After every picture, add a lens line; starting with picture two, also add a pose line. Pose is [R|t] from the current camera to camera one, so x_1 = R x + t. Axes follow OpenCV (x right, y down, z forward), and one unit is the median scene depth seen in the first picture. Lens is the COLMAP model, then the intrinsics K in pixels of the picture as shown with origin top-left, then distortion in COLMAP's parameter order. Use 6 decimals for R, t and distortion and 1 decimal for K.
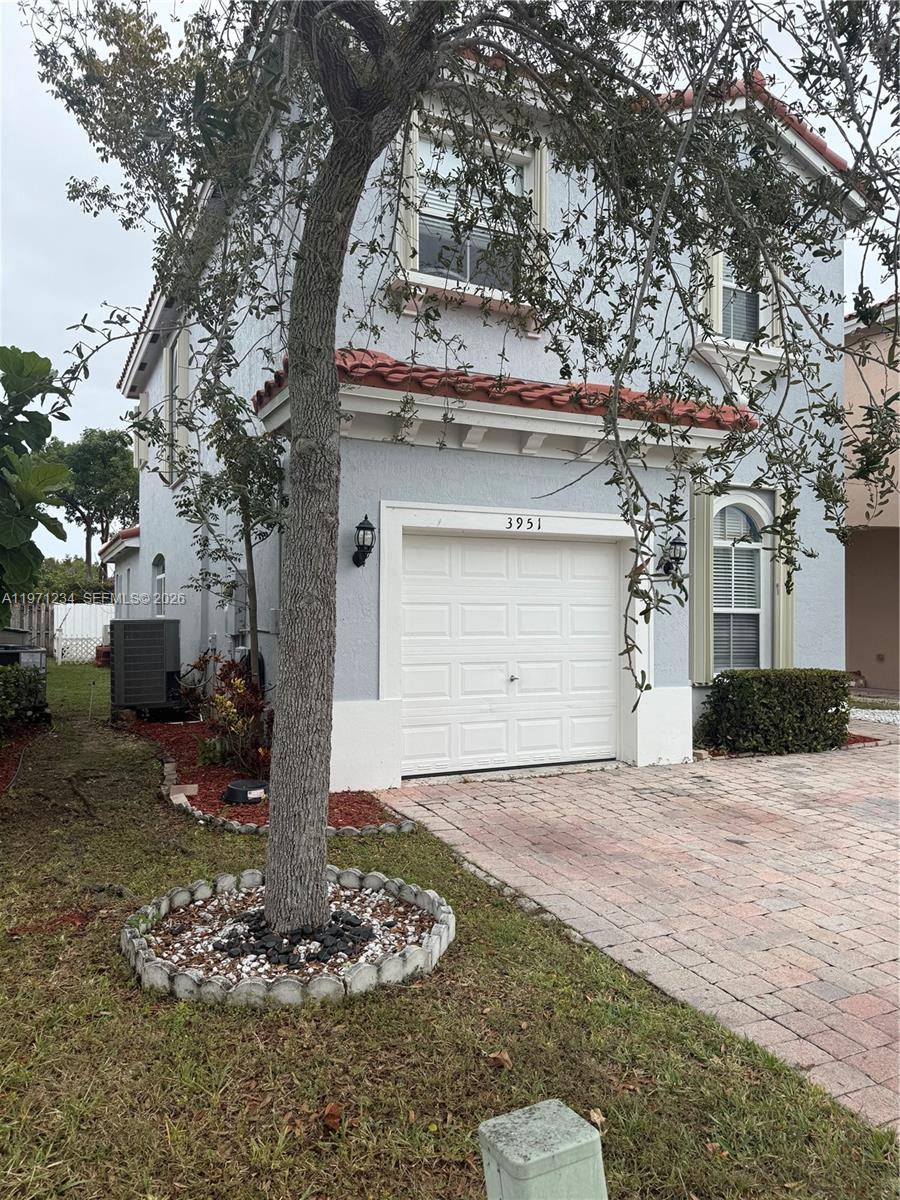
lens RADIAL K [[862.6, 0, 473.7], [0, 862.6, 585.2], [0, 0, 1]] dist [0.107694, -0.082144]
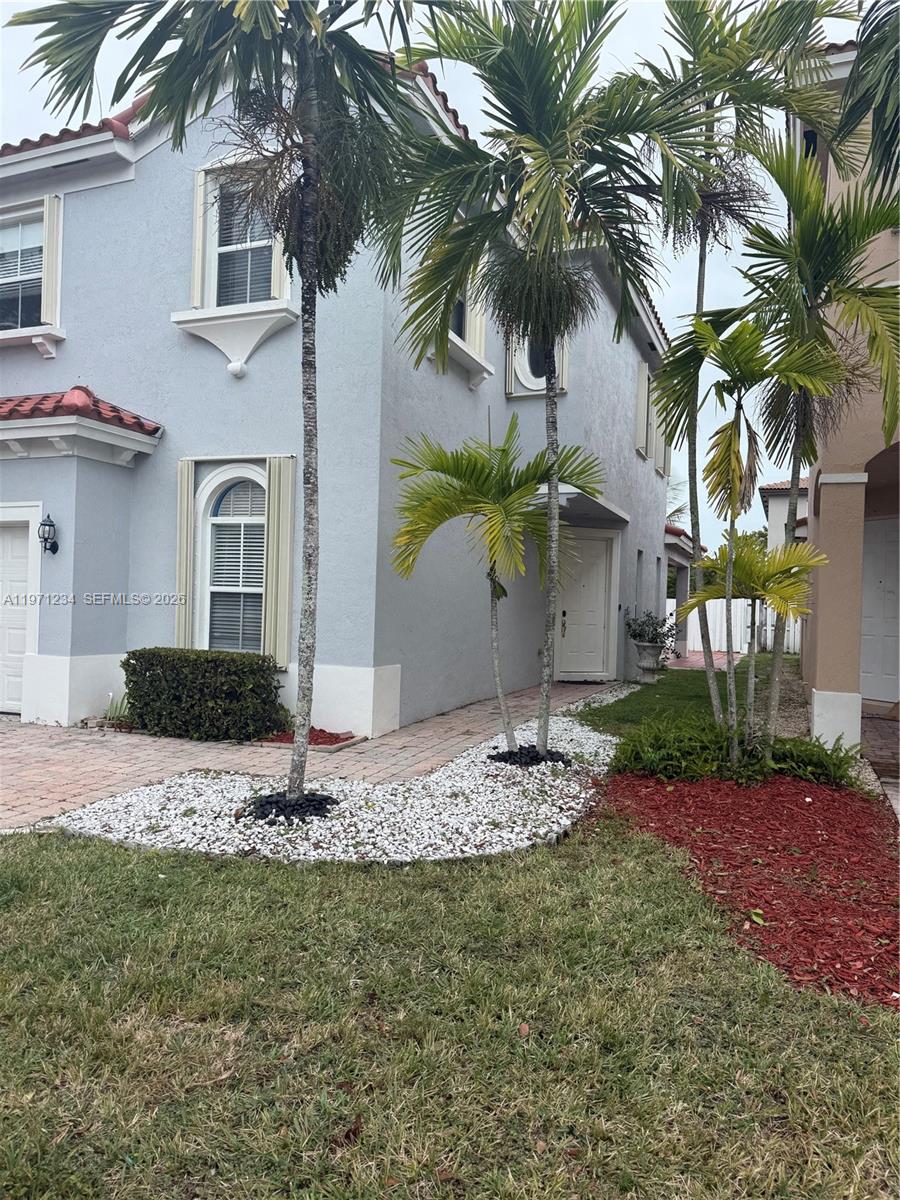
lens RADIAL K [[833.6, 0, 450.0], [0, 833.6, 600.0], [0, 0, 1]] dist [0.095138, -0.180934]
pose [[0.668109, 0.009909, -0.743998, 2.161085], [0.002877, 0.999869, 0.015900, 0.050572], [0.744058, -0.012764, 0.667993, 1.062808]]
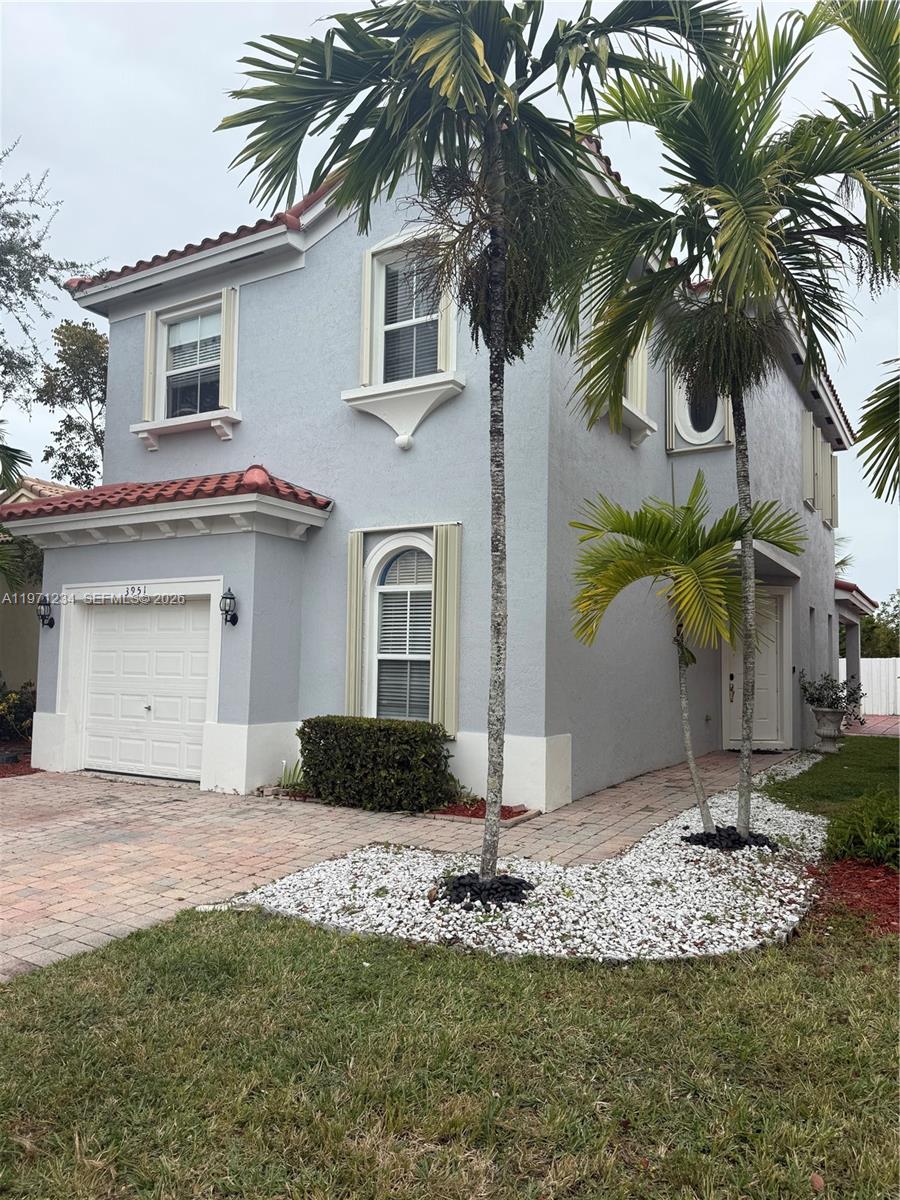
lens RADIAL K [[838.2, 0, 451.9], [0, 838.2, 598.5], [0, 0, 1]] dist [0.102965, -0.183290]
pose [[0.541864, -0.059991, -0.838322, 2.094654], [0.017029, 0.998028, -0.060413, 0.040712], [0.840293, 0.018460, 0.541818, 1.031770]]
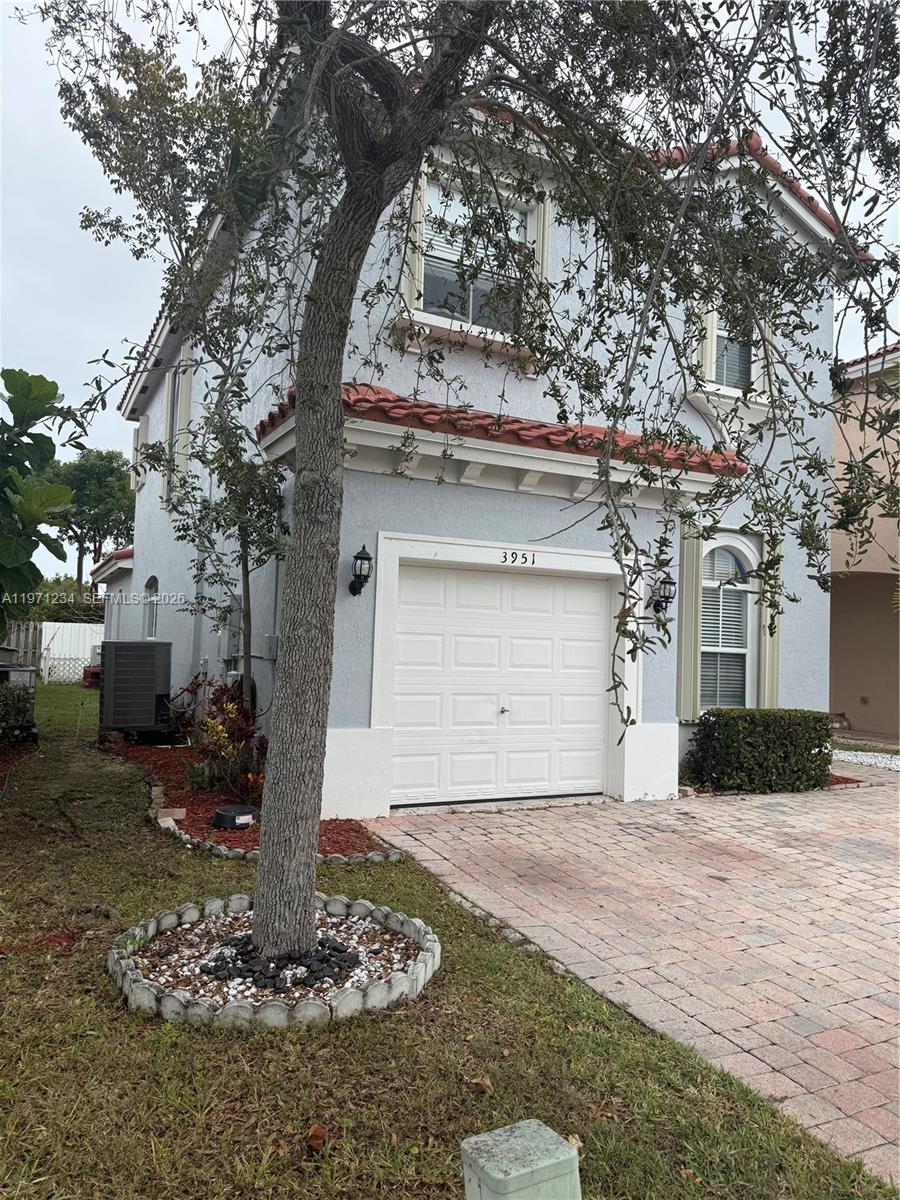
lens RADIAL K [[862.6, 0, 473.7], [0, 862.6, 585.2], [0, 0, 1]] dist [0.107694, -0.082144]
pose [[0.999526, 0.029615, 0.008404, -0.003081], [-0.029299, 0.998940, -0.035494, -0.002513], [-0.009446, 0.035231, 0.999335, -0.024882]]
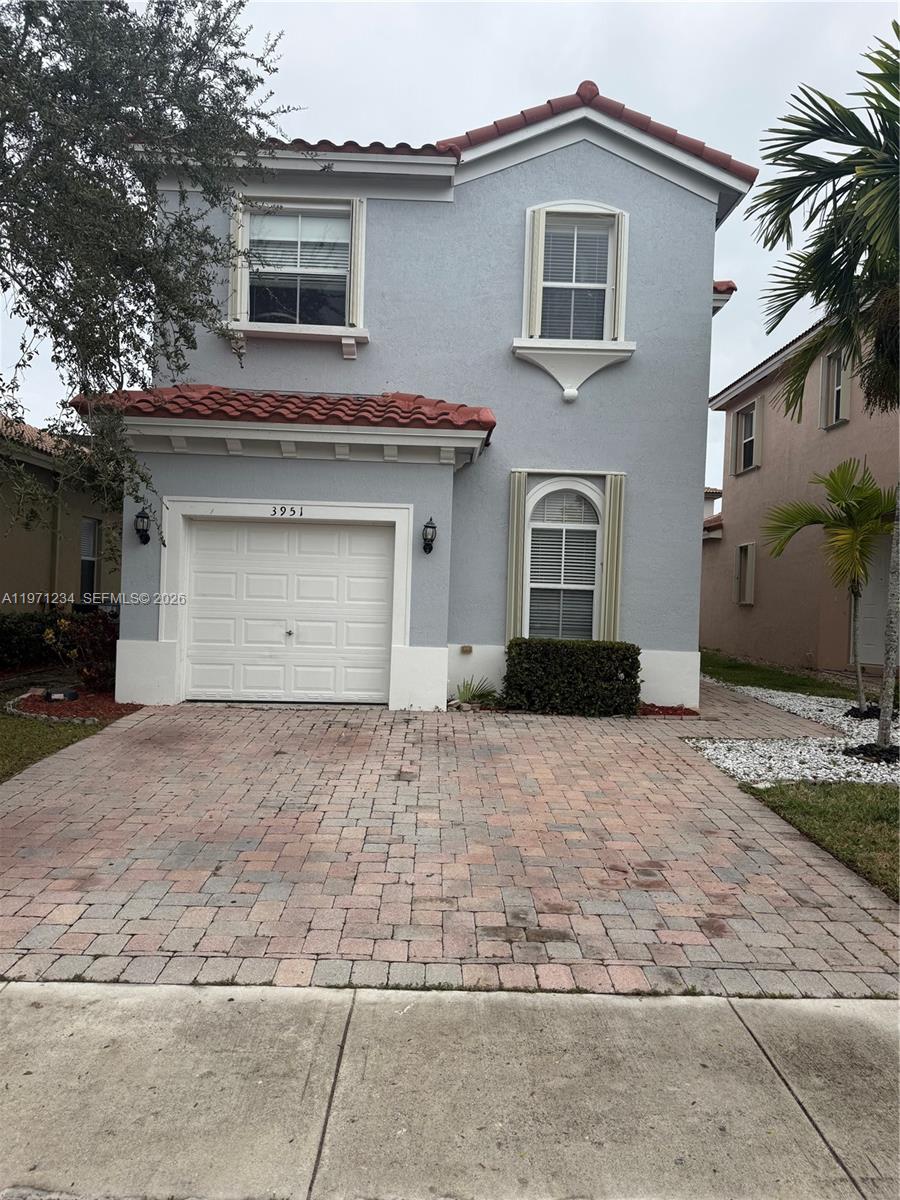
lens RADIAL K [[847.9, 0, 459.2], [0, 847.9, 588.4], [0, 0, 1]] dist [0.106642, -0.181574]
pose [[0.903170, 0.023226, -0.428655, 1.218482], [-0.011615, 0.999492, 0.029683, 0.002798], [0.429127, -0.021830, 0.902980, -0.039709]]
